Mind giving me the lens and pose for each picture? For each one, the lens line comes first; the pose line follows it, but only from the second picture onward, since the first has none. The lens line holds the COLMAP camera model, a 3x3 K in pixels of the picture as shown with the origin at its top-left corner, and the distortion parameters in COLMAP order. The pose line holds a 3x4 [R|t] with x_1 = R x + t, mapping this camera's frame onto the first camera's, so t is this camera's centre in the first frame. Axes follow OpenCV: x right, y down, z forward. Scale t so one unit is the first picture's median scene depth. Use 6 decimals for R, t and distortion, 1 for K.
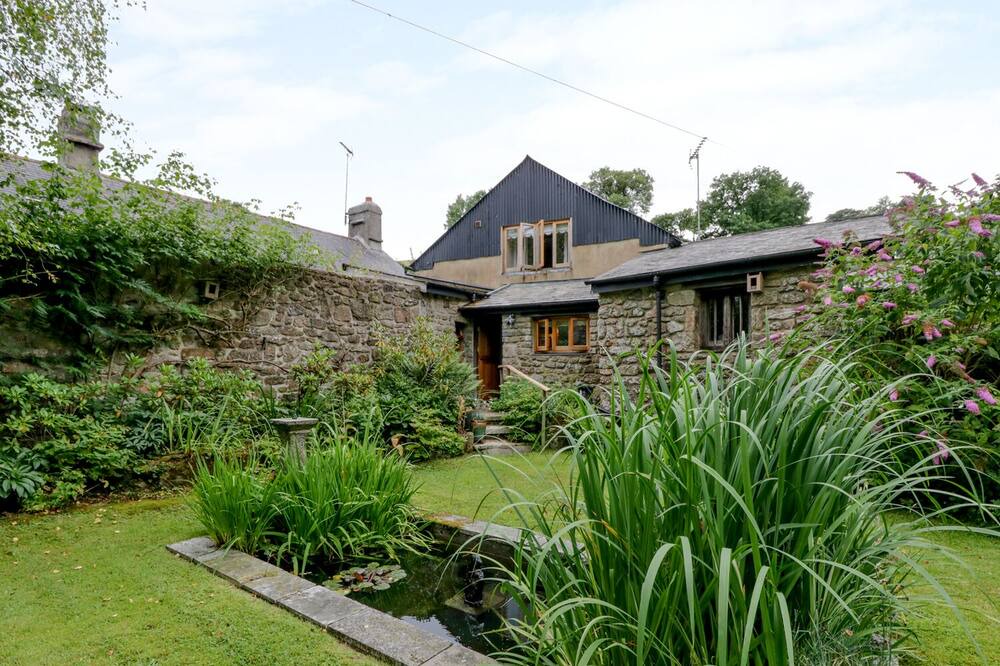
lens RADIAL K [[519.3, 0, 506.7], [0, 519.3, 380.0], [0, 0, 1]] dist [-0.000726, -0.010245]
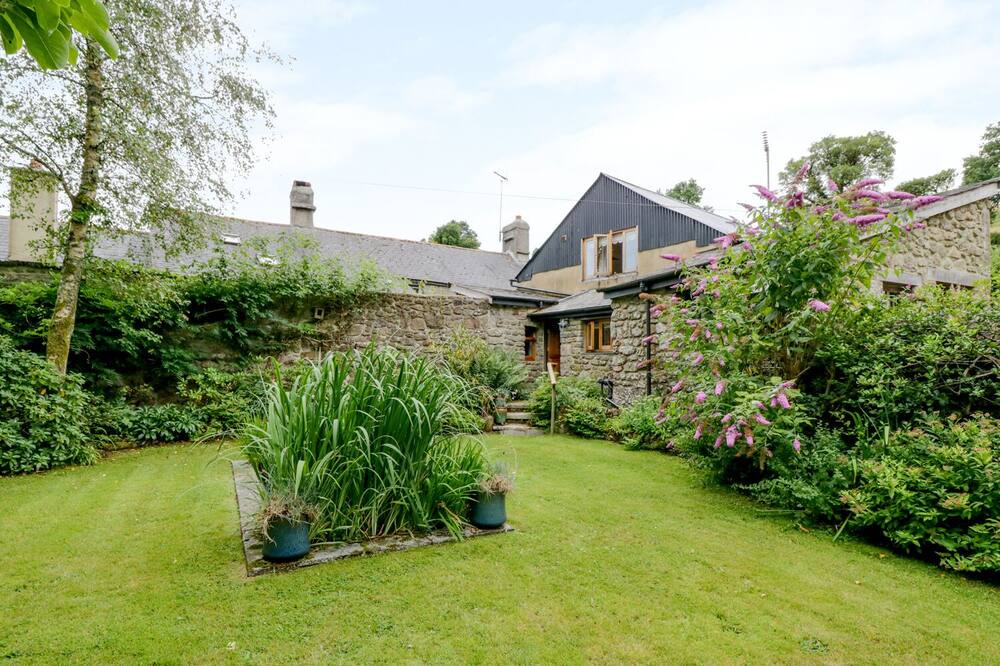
lens RADIAL K [[519.3, 0, 506.7], [0, 519.3, 380.0], [0, 0, 1]] dist [-0.000726, -0.010245]
pose [[0.910858, 0.013231, -0.412507, 0.391659], [-0.011291, 0.999911, 0.007139, 0.002995], [0.412565, -0.001845, 0.910926, -0.108715]]
